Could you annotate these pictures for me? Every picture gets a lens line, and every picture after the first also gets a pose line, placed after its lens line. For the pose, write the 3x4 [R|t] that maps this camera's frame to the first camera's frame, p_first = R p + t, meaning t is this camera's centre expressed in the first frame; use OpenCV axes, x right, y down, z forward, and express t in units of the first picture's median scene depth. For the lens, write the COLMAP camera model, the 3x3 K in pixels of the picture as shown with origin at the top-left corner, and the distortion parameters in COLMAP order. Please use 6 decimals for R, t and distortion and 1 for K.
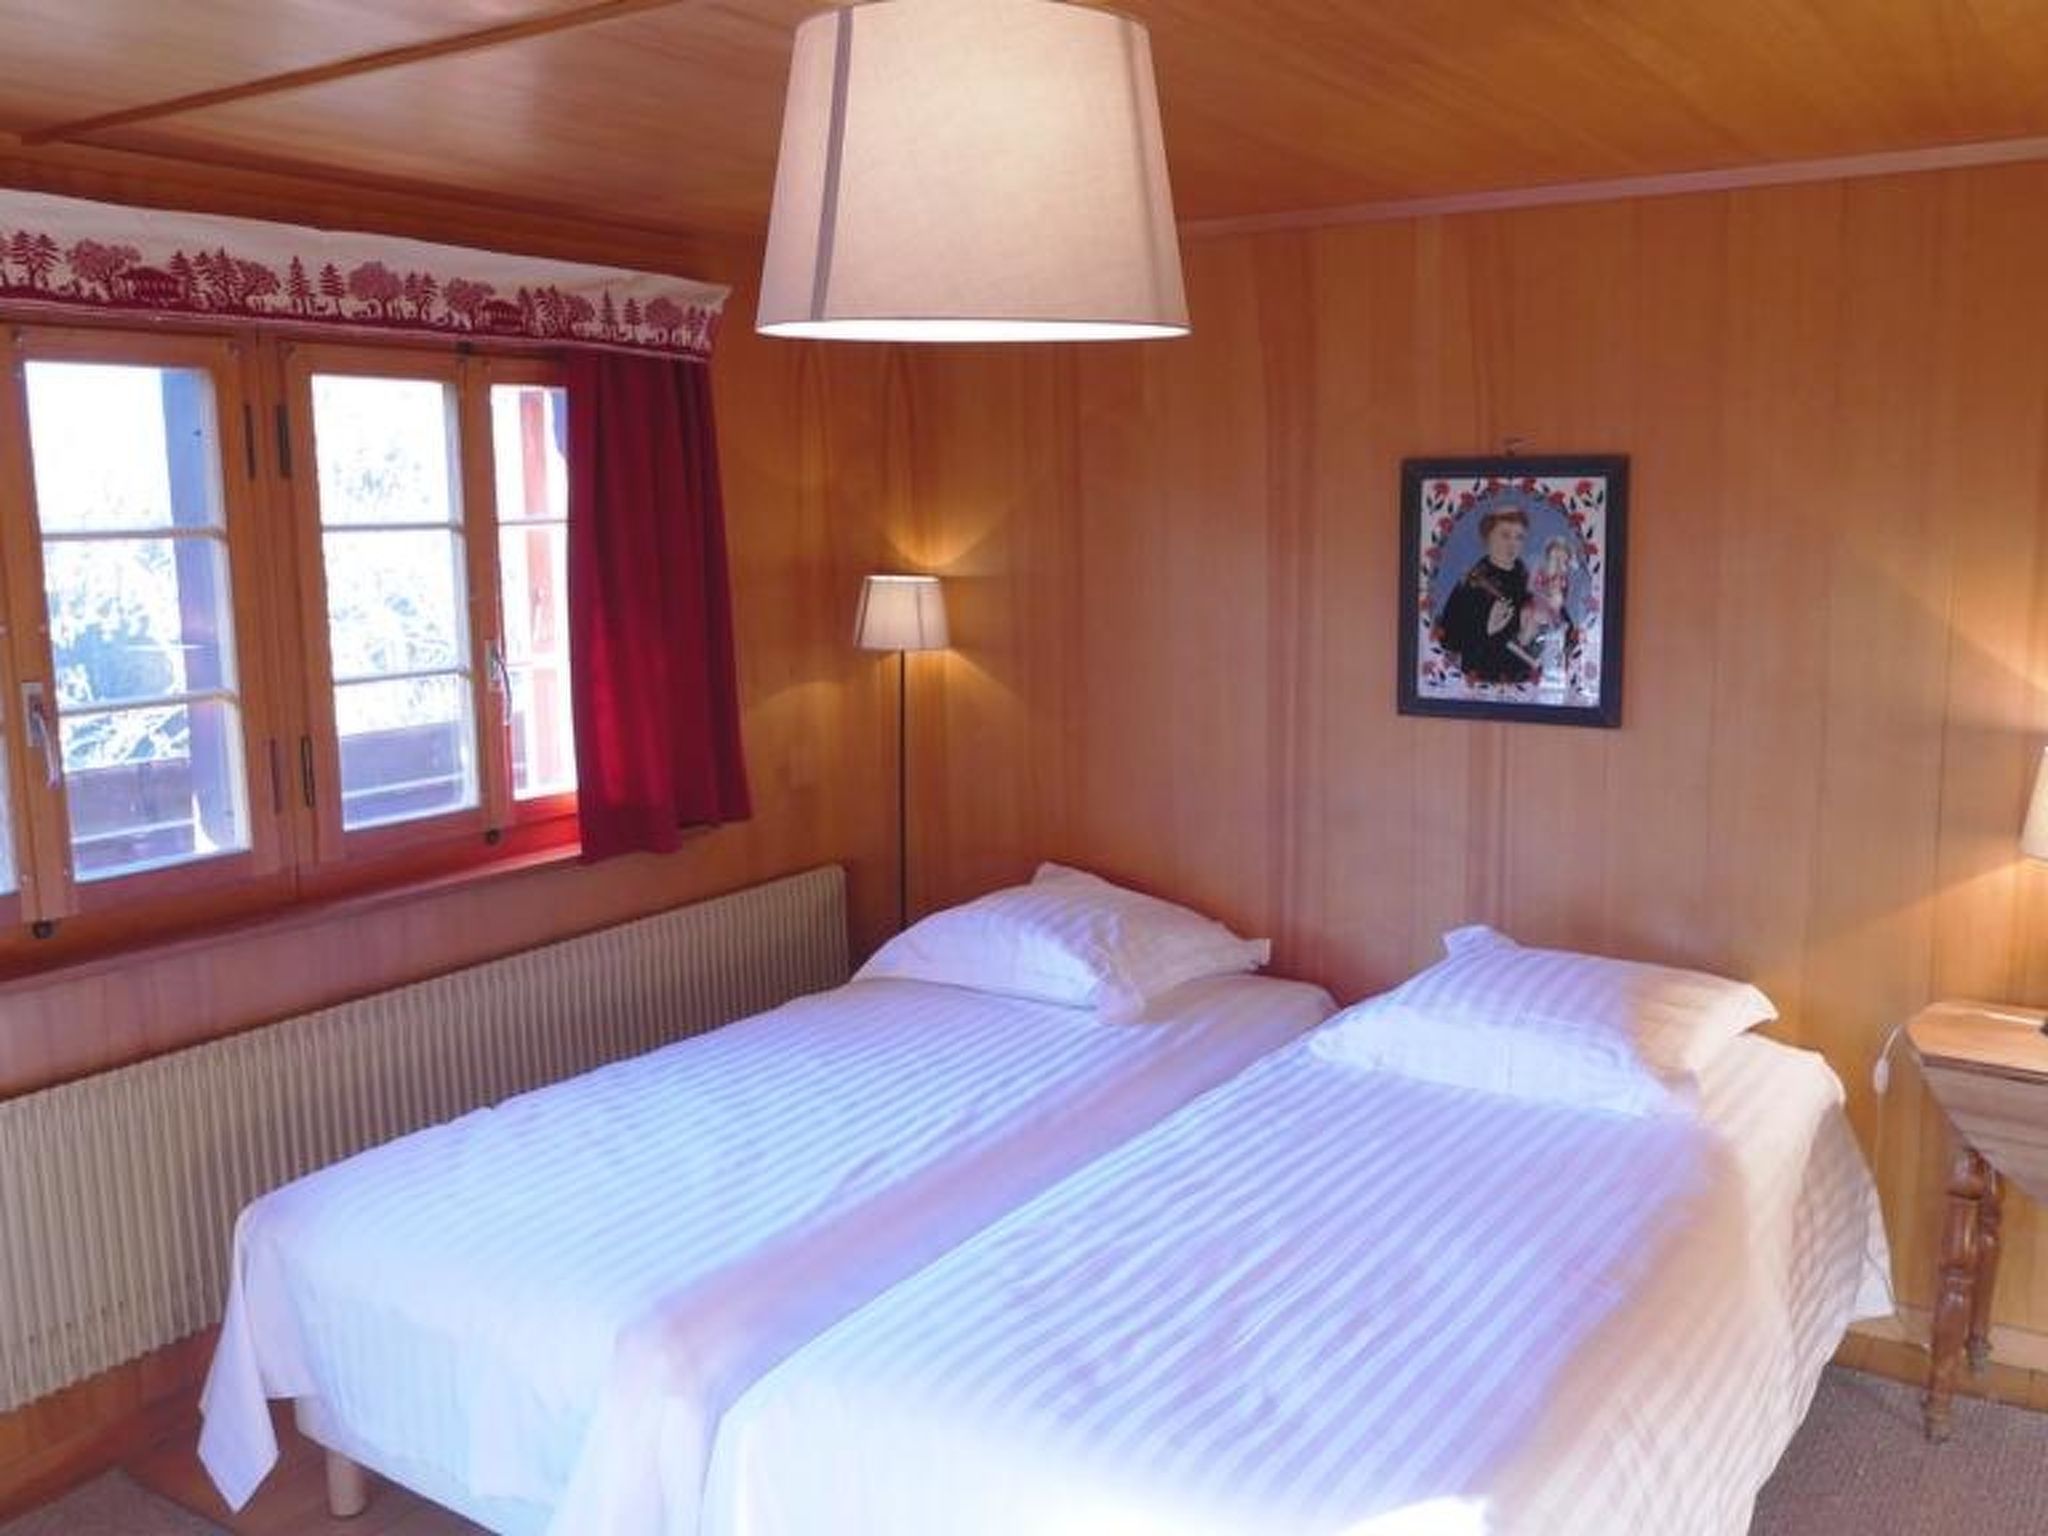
lens RADIAL K [[1802.2, 0, 1024.0], [0, 1802.2, 768.0], [0, 0, 1]] dist [-0.027256, 0.010776]
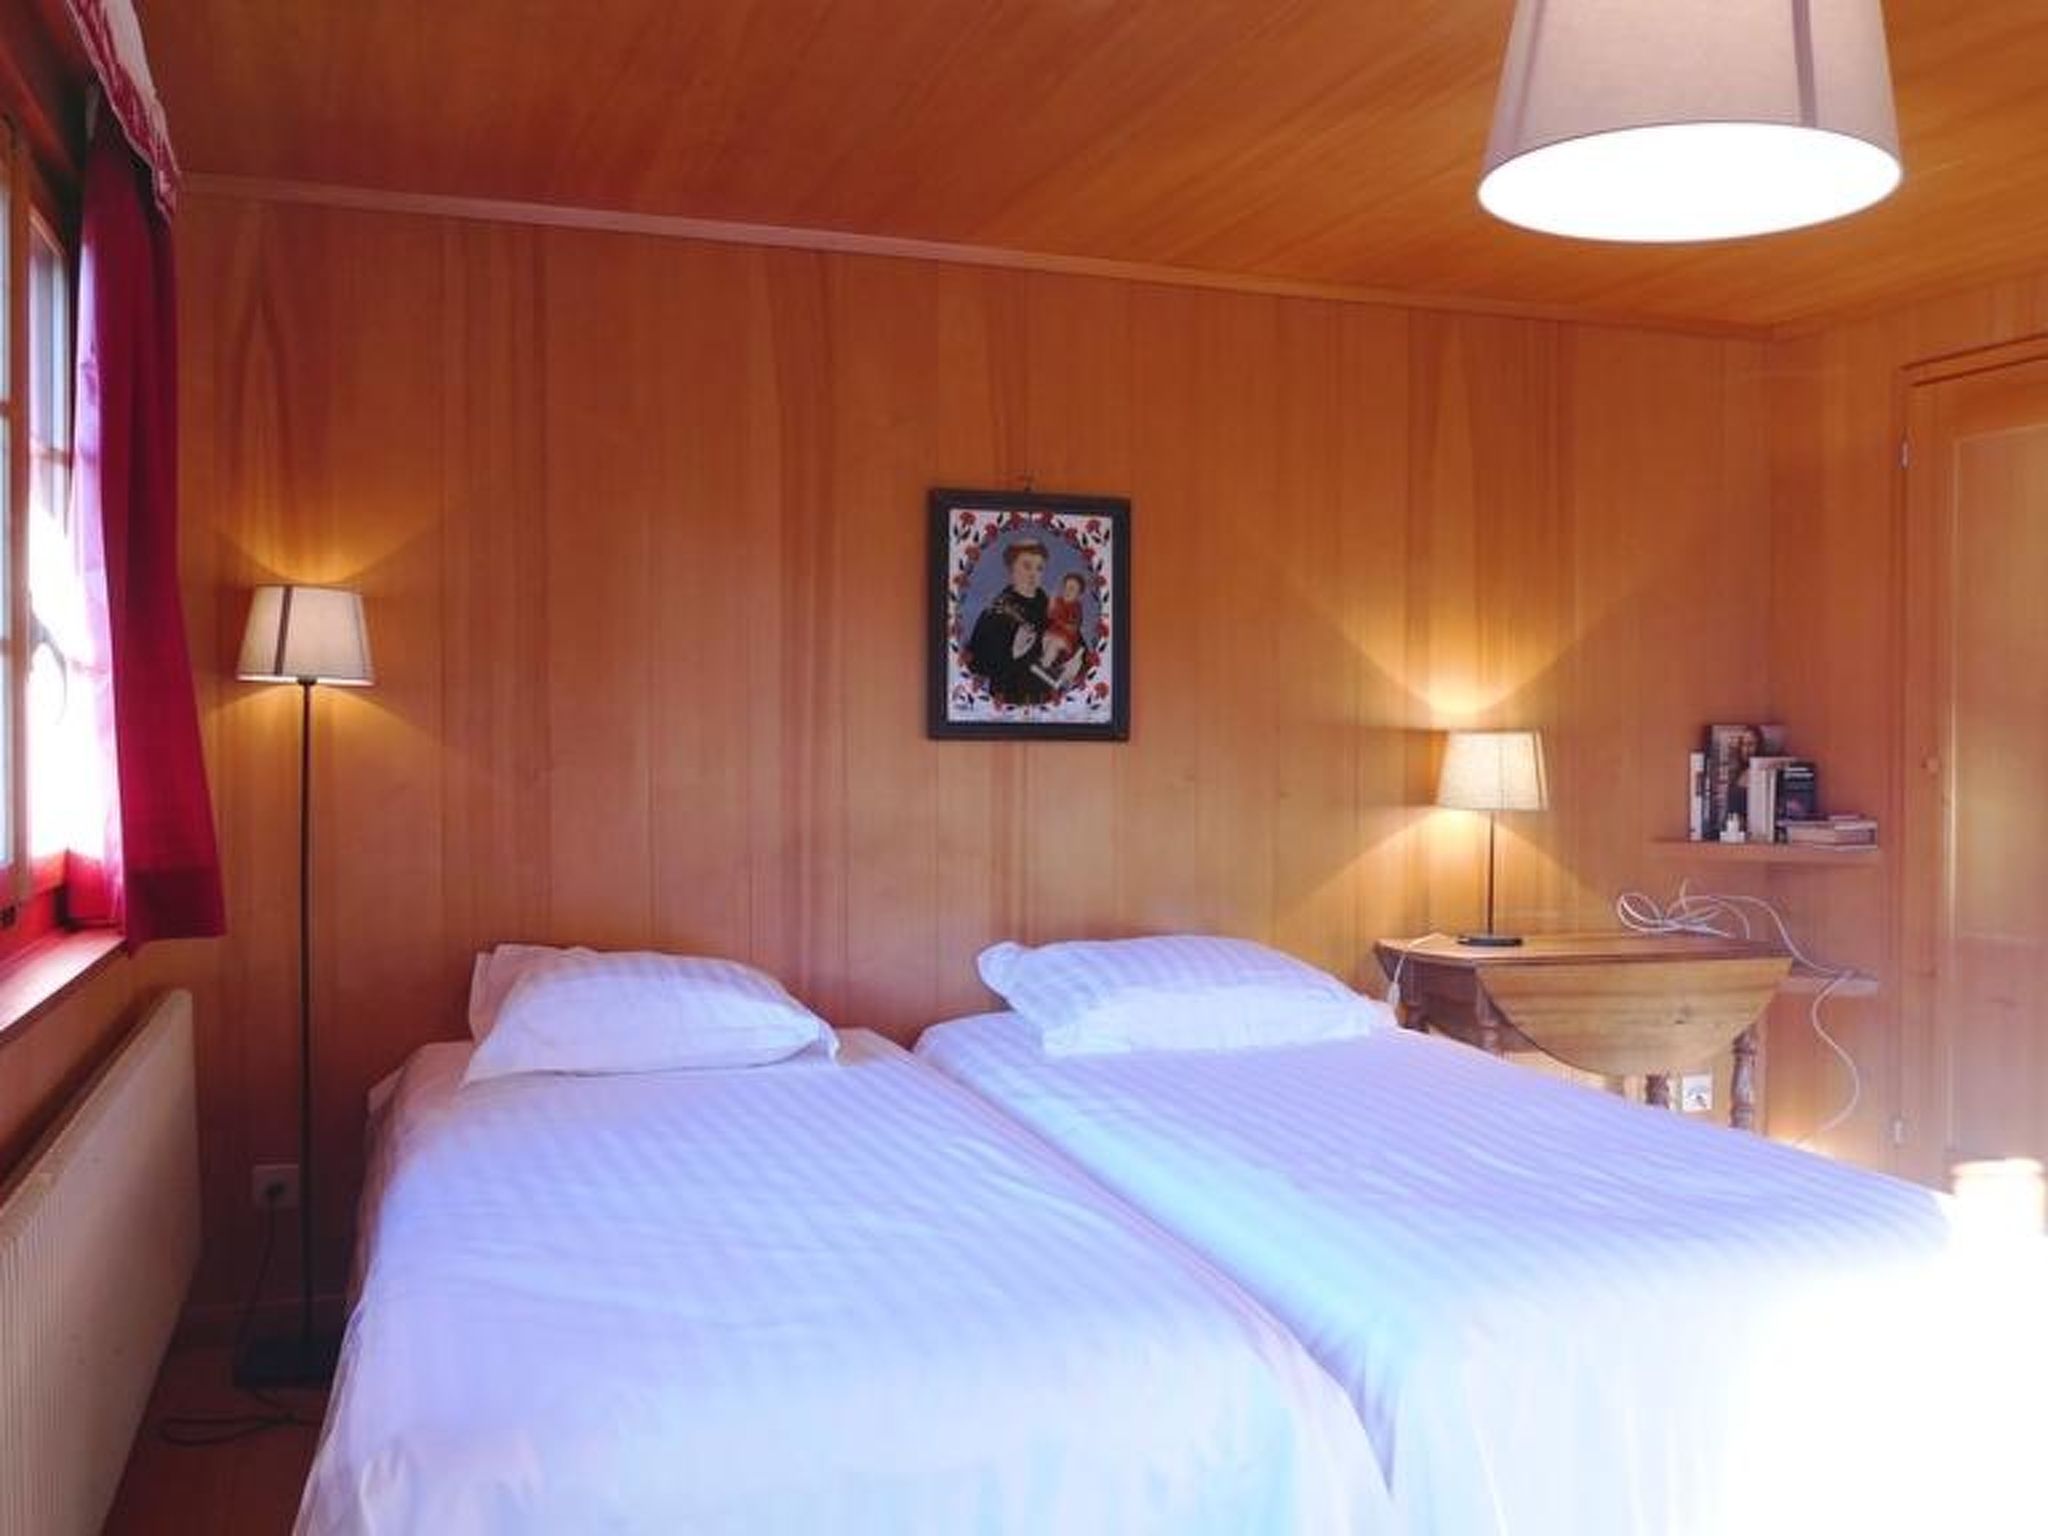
lens RADIAL K [[1802.2, 0, 1024.0], [0, 1802.2, 768.0], [0, 0, 1]] dist [-0.027256, 0.010776]
pose [[0.601770, 0.002873, 0.798664, -0.584137], [0.108553, 0.990420, -0.085354, 0.080418], [-0.791258, 0.138061, 0.595693, 0.377367]]
